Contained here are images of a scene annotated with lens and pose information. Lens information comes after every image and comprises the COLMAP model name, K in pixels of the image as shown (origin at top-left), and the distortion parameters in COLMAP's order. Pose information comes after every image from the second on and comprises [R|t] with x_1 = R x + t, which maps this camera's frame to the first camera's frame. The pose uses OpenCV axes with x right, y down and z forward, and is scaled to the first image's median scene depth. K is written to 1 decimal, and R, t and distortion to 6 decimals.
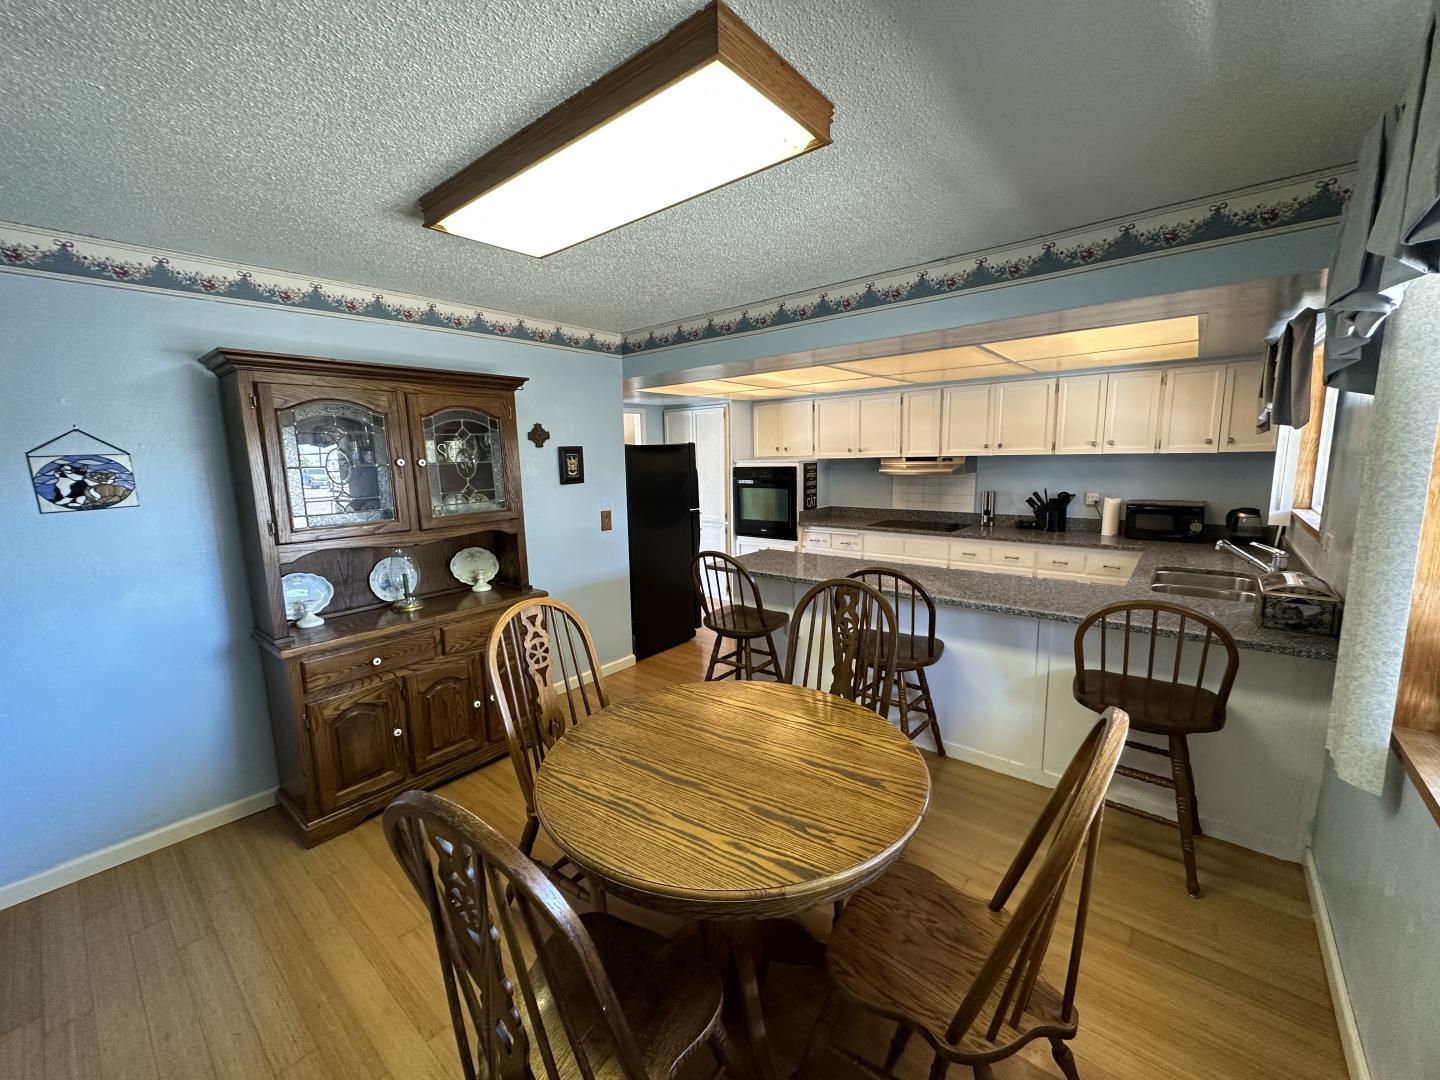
lens RADIAL K [[574.6, 0, 720.0], [0, 574.6, 540.0], [0, 0, 1]] dist [-0.001673, 0.000407]
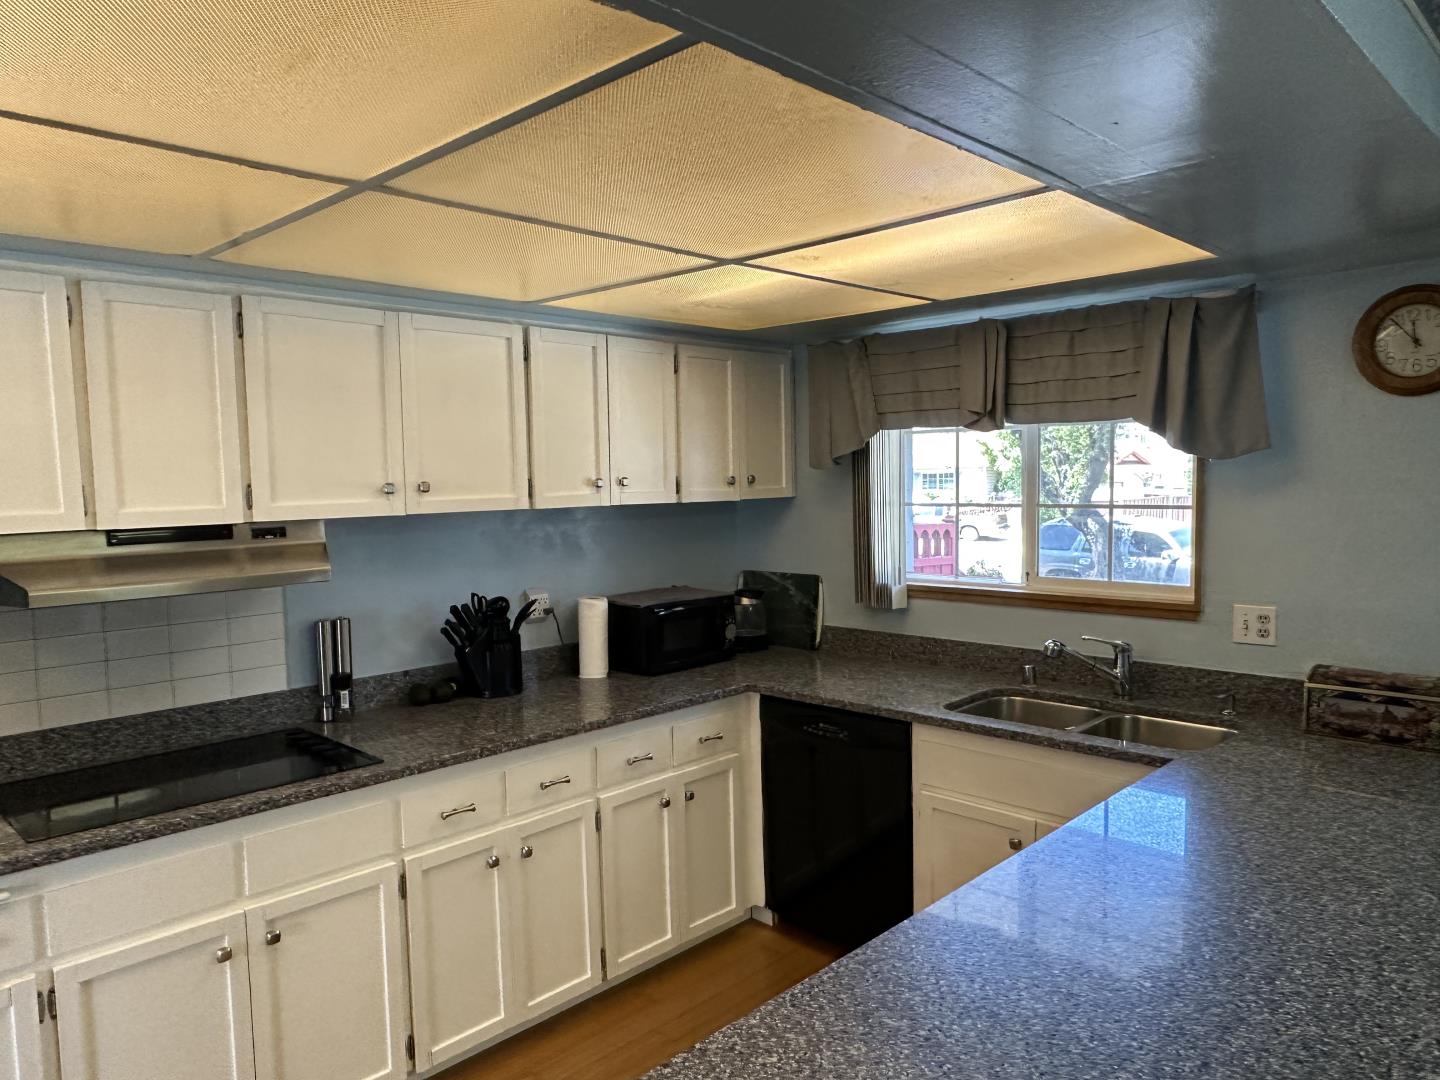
lens RADIAL K [[983.5, 0, 710.2], [0, 983.5, 547.5], [0, 0, 1]] dist [-0.005536, 0.000396]
pose [[0.075098, -0.051504, 0.995845, -0.106028], [0.166508, 0.985292, 0.038401, -0.121873], [-0.983176, 0.162932, 0.082569, 0.785557]]
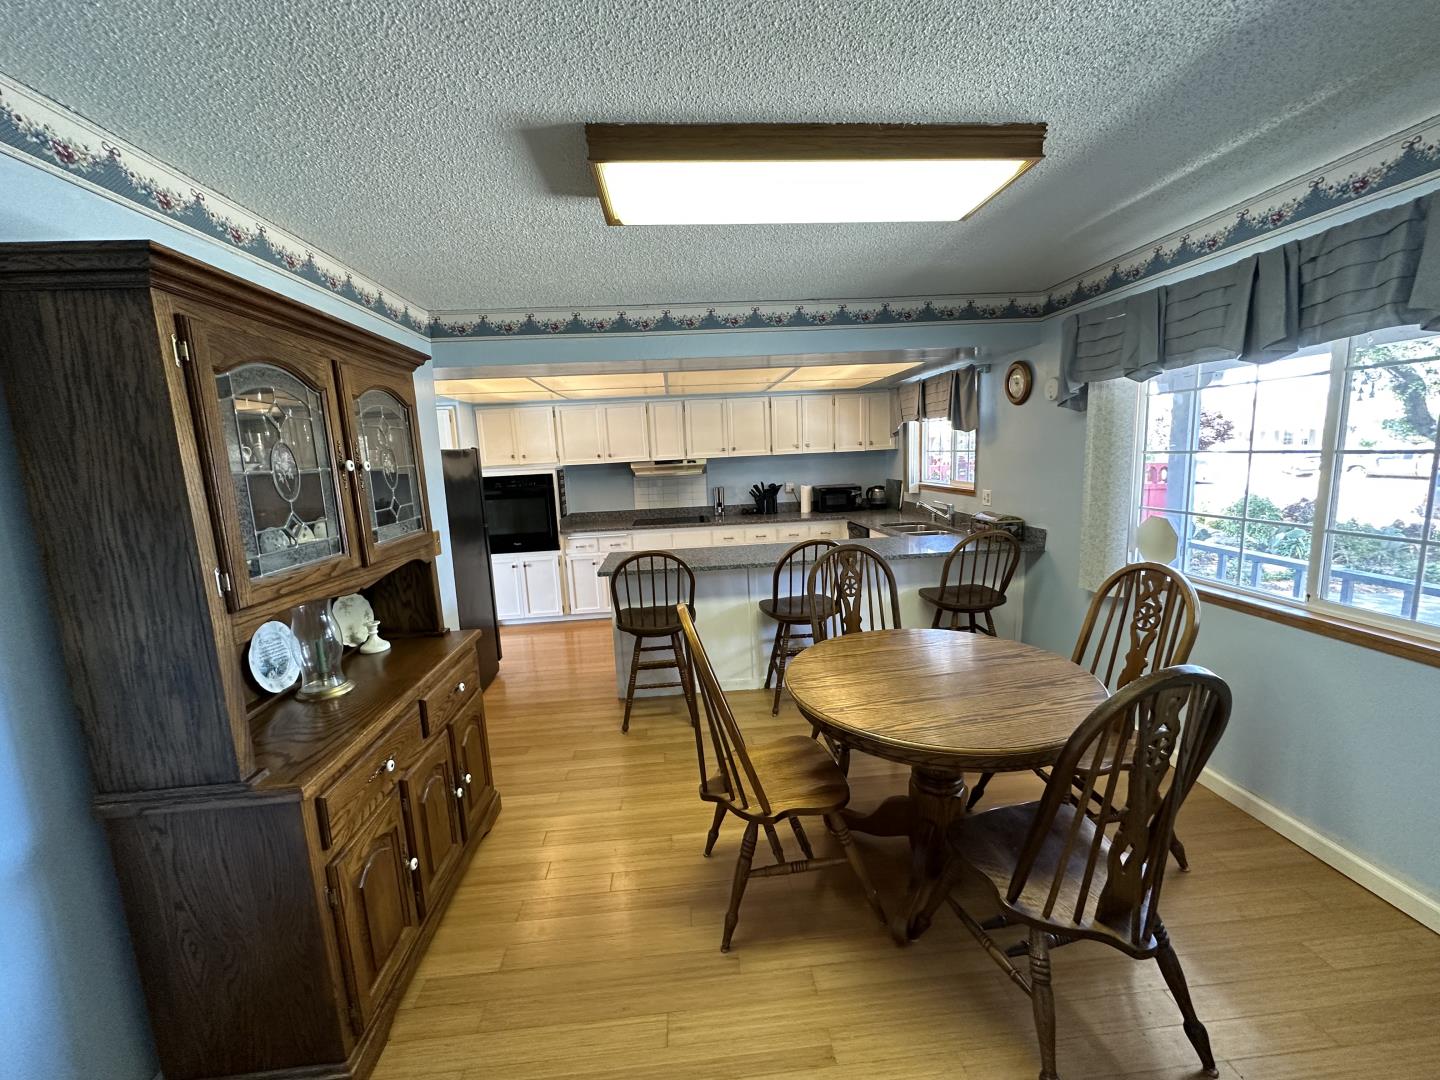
lens RADIAL K [[574.6, 0, 720.0], [0, 574.6, 540.0], [0, 0, 1]] dist [-0.001673, 0.000407]
pose [[0.718737, -0.114252, 0.685830, -0.407613], [0.132125, 0.990876, 0.026604, -0.006479], [-0.682612, 0.071494, 0.727275, 0.133911]]
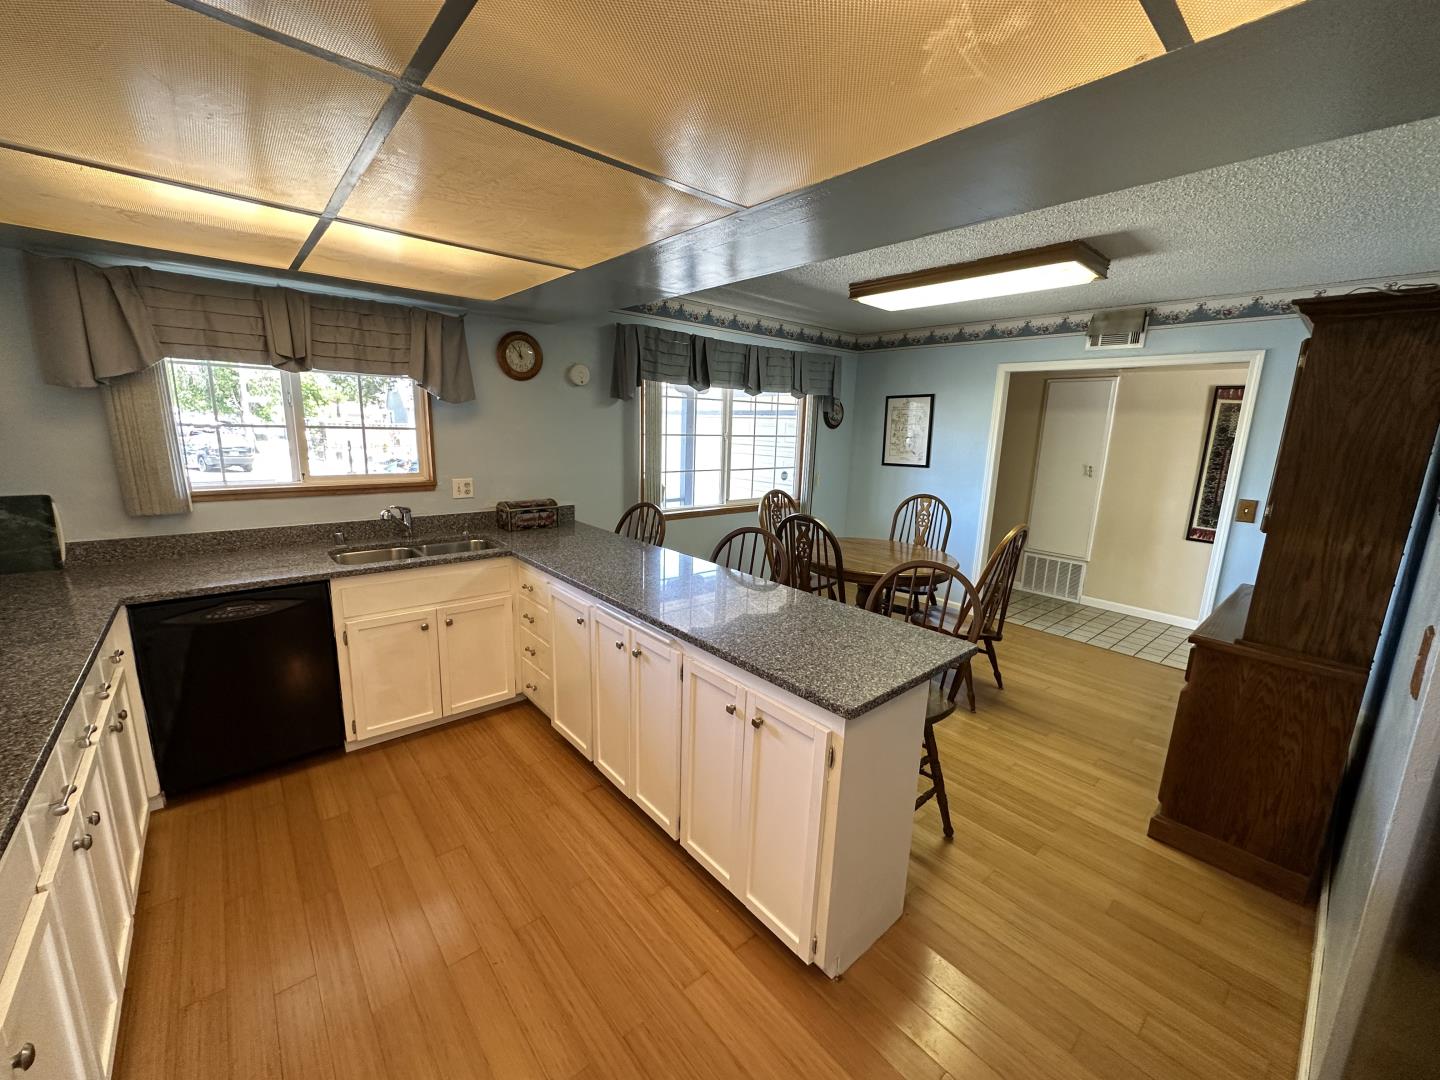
lens RADIAL K [[571.7, 0, 717.7], [0, 571.7, 537.5], [0, 0, 1]] dist [-0.000311, -0.000119]
pose [[-0.986226, -0.039257, 0.160680, 0.097681], [0.017080, 0.942064, 0.334999, -0.171810], [-0.164521, 0.333129, -0.928417, 1.149721]]
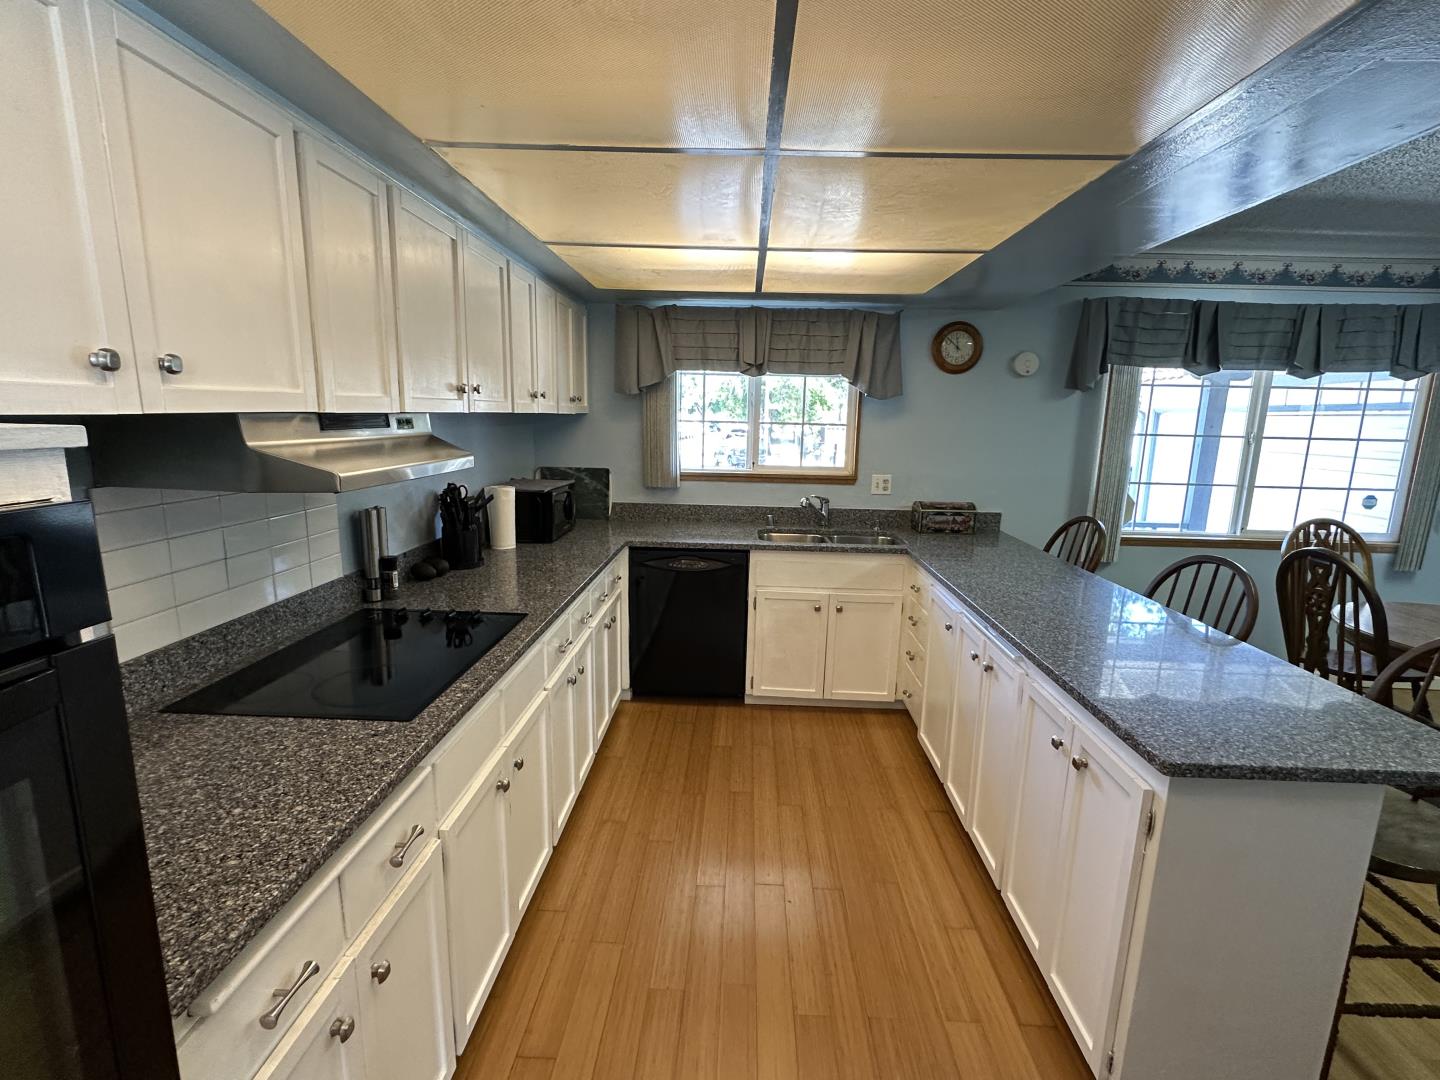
lens RADIAL K [[674.9, 0, 720.4], [0, 674.9, 538.4], [0, 0, 1]] dist [-0.004542, -0.000224]
pose [[-0.609492, -0.134482, 0.781303, -0.015756], [0.110515, 0.961473, 0.251707, -0.164552], [-0.785052, 0.239759, -0.571147, 1.170987]]
